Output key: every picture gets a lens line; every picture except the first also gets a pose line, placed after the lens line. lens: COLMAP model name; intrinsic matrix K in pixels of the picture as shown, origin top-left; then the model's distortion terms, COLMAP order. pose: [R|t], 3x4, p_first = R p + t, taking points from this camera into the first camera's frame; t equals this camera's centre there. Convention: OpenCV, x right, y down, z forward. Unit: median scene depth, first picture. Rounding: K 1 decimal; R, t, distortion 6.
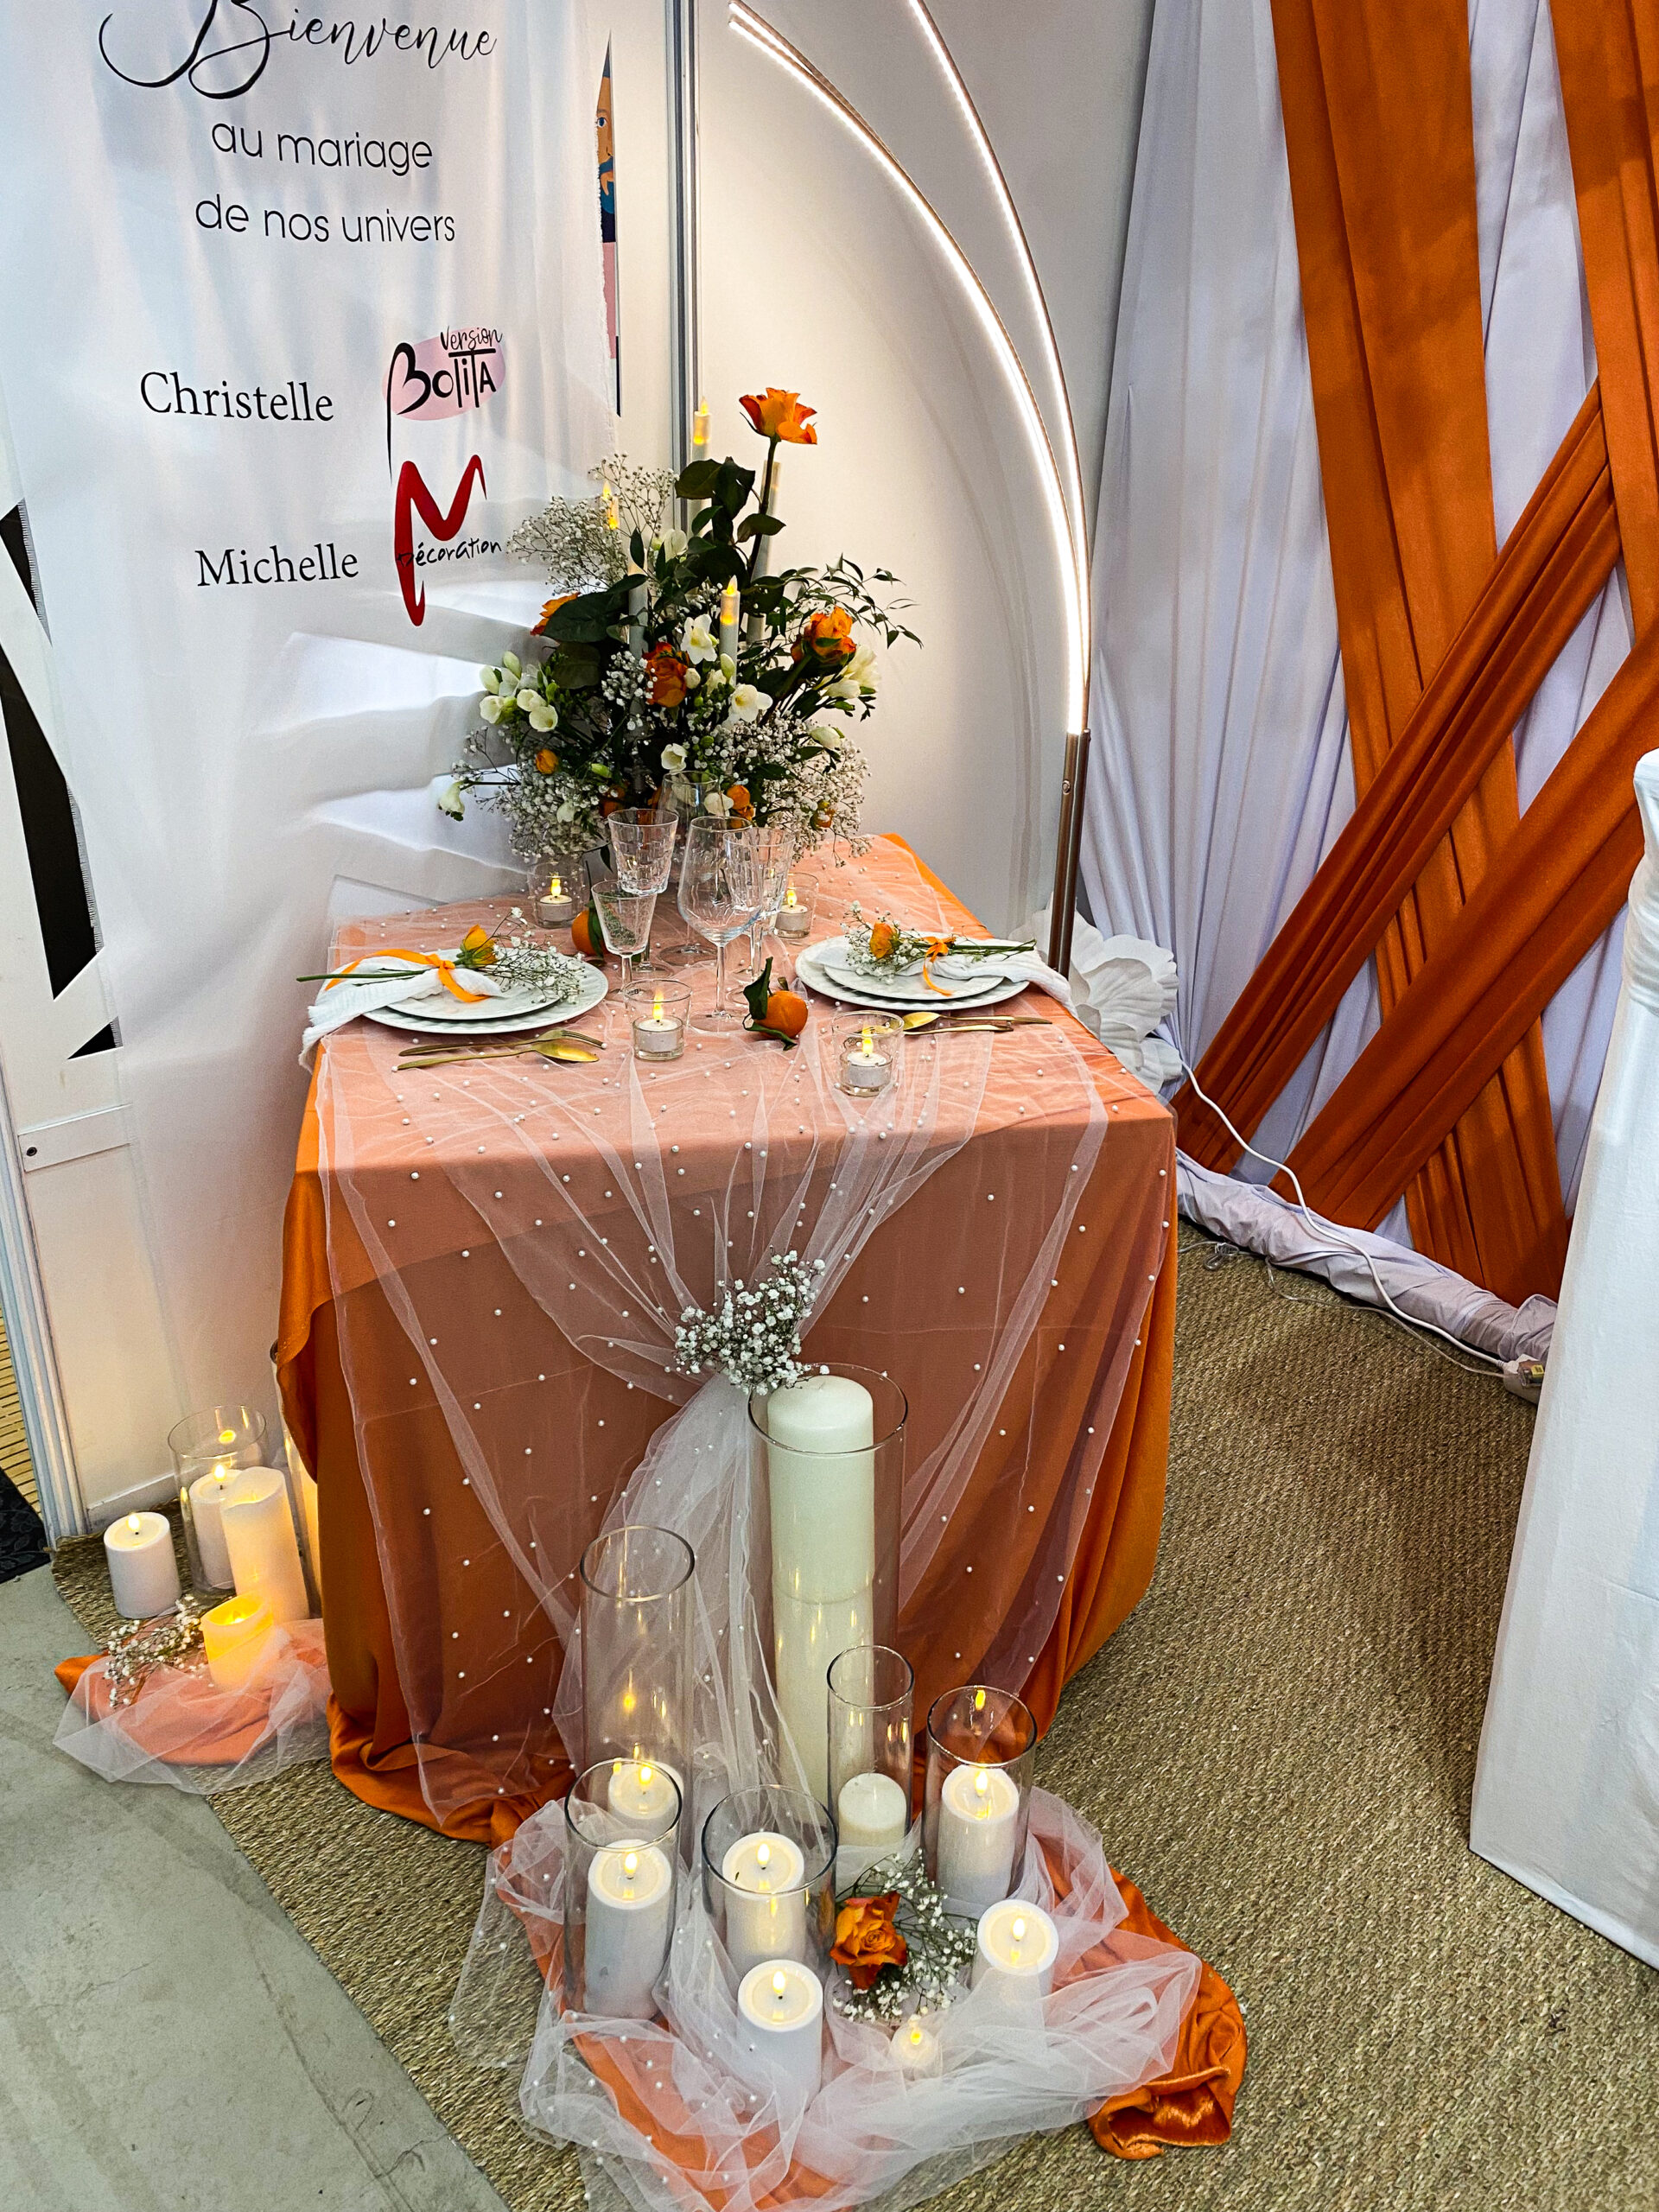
lens RADIAL K [[1686.8, 0, 825.7], [0, 1686.8, 1107.5], [0, 0, 1]] dist [0.005207, -0.025639]
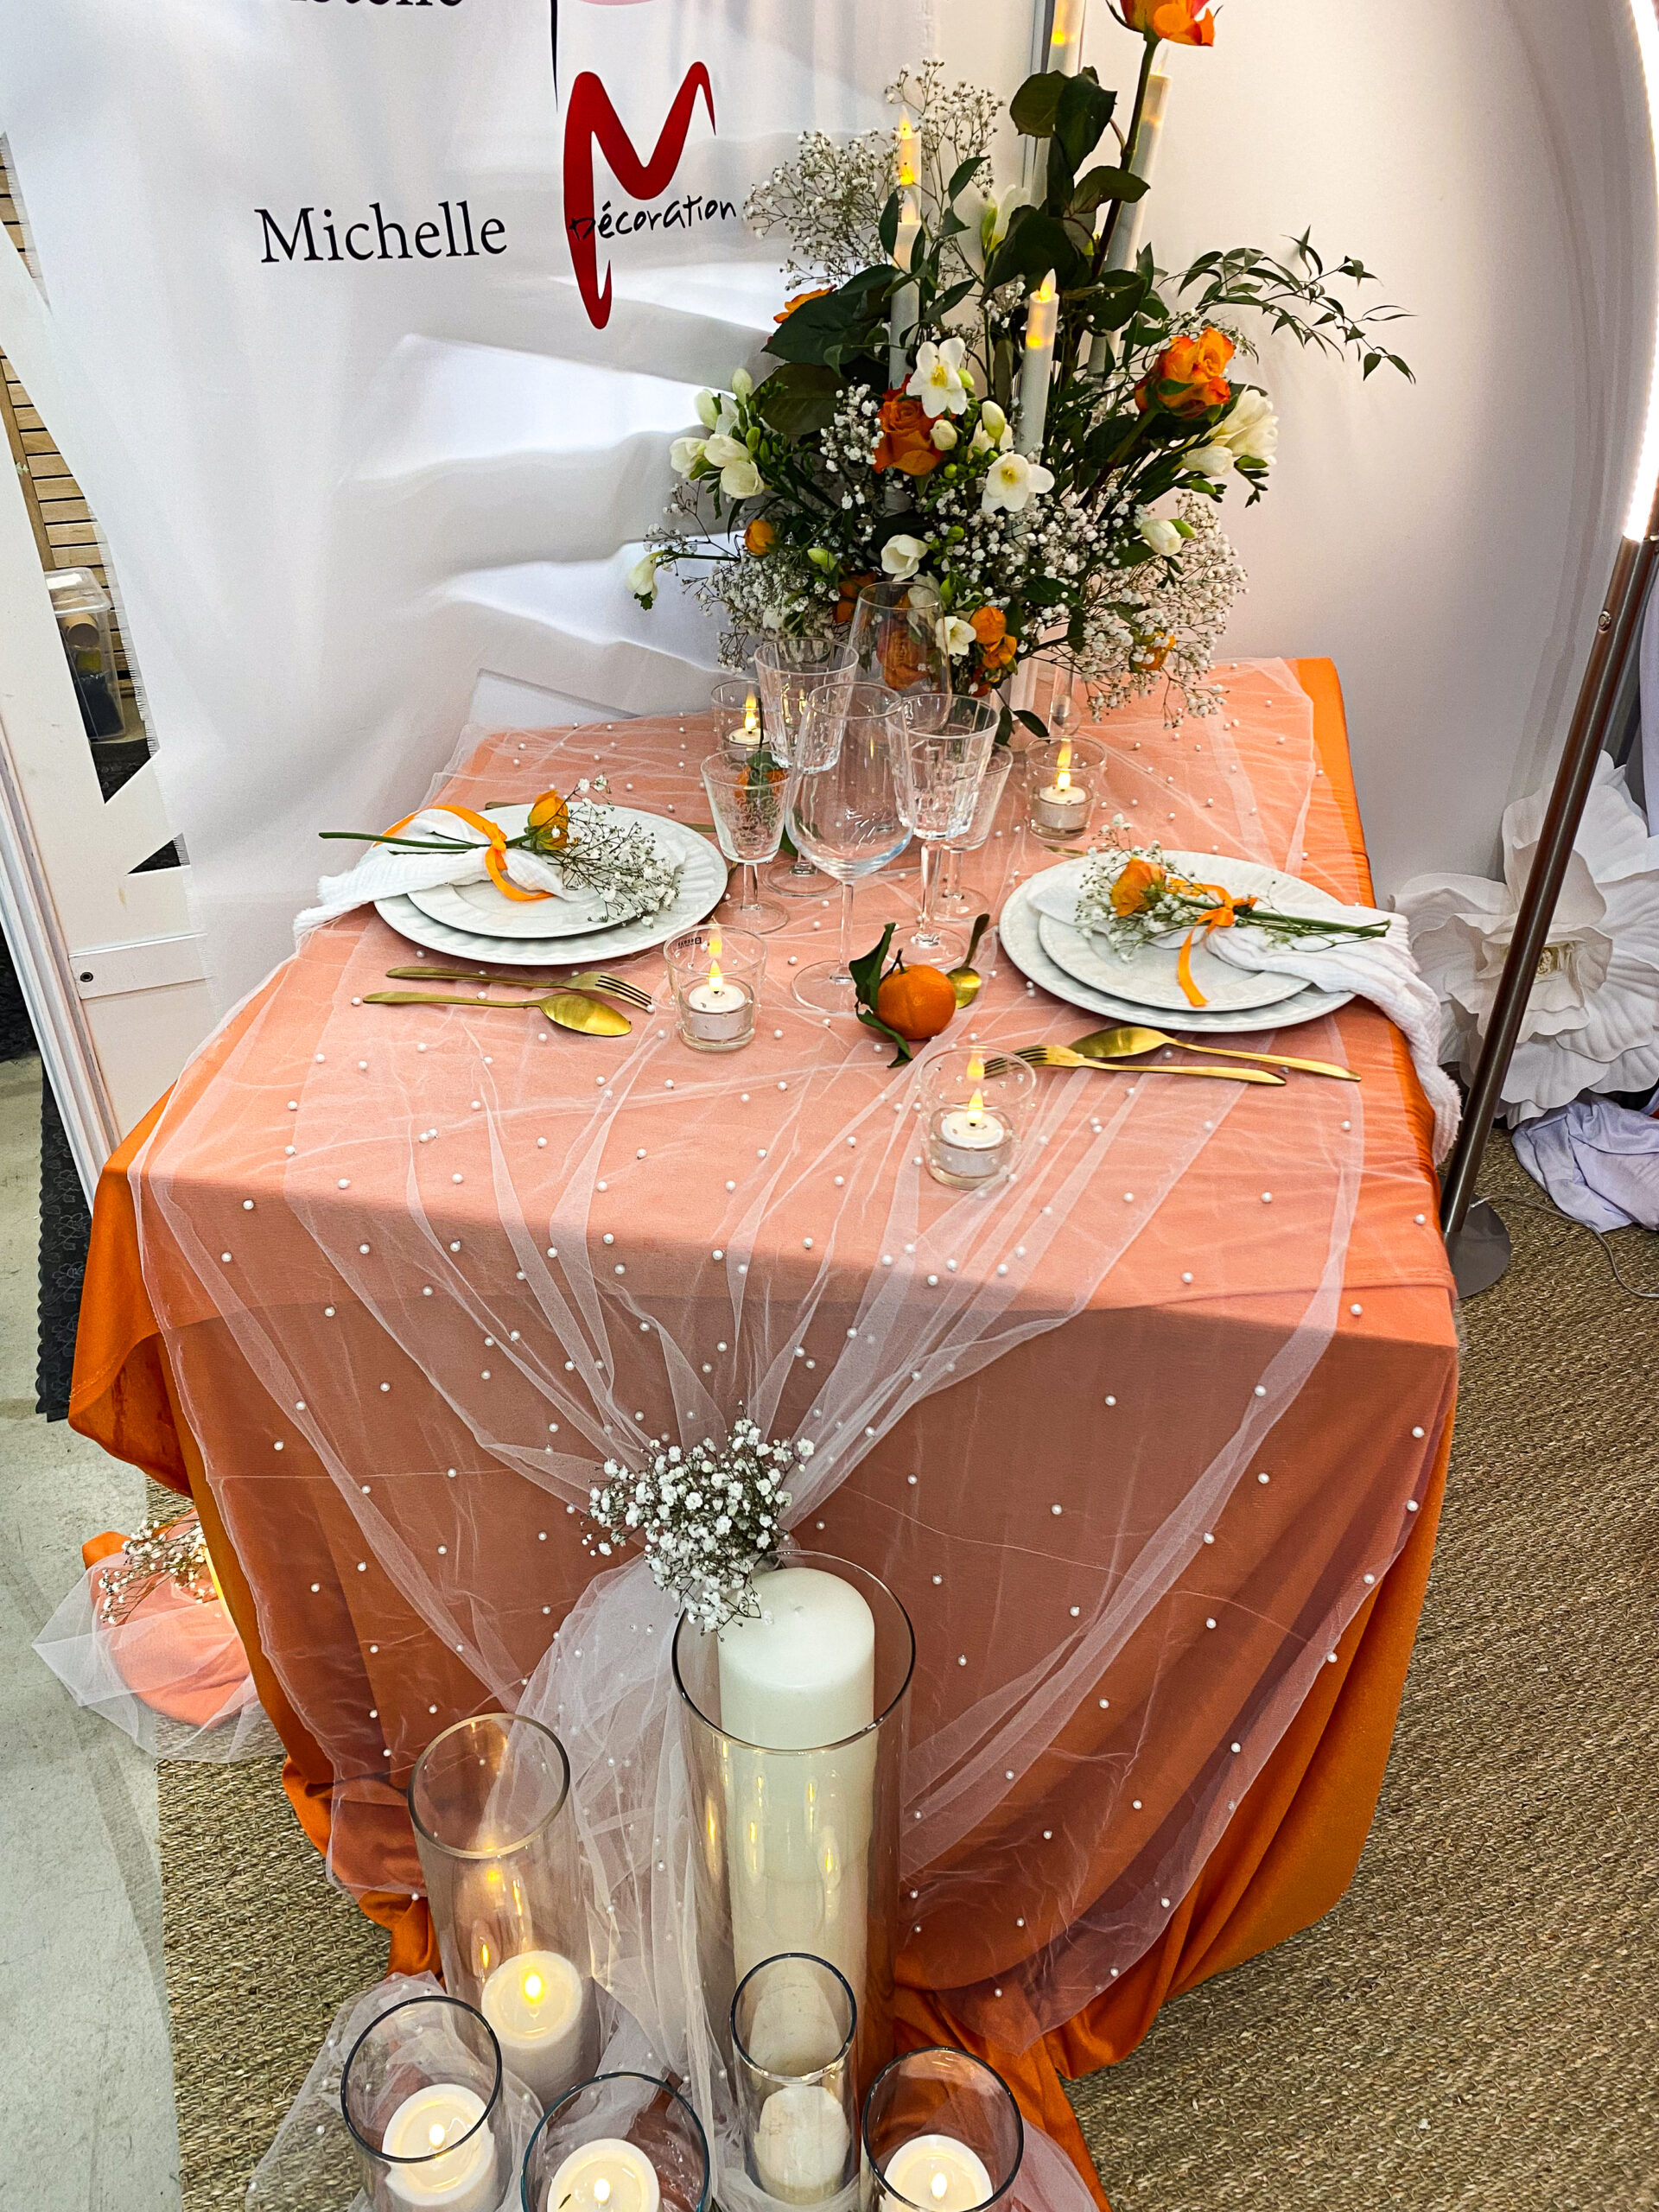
lens RADIAL K [[1686.8, 0, 771.5], [0, 1686.8, 1144.6], [0, 0, 1]] dist [0.005207, -0.025639]
pose [[0.922775, 0.207090, -0.324962, 0.134837], [-0.138482, 0.965196, 0.221856, -0.127791], [0.359596, -0.159722, 0.919336, 0.335683]]
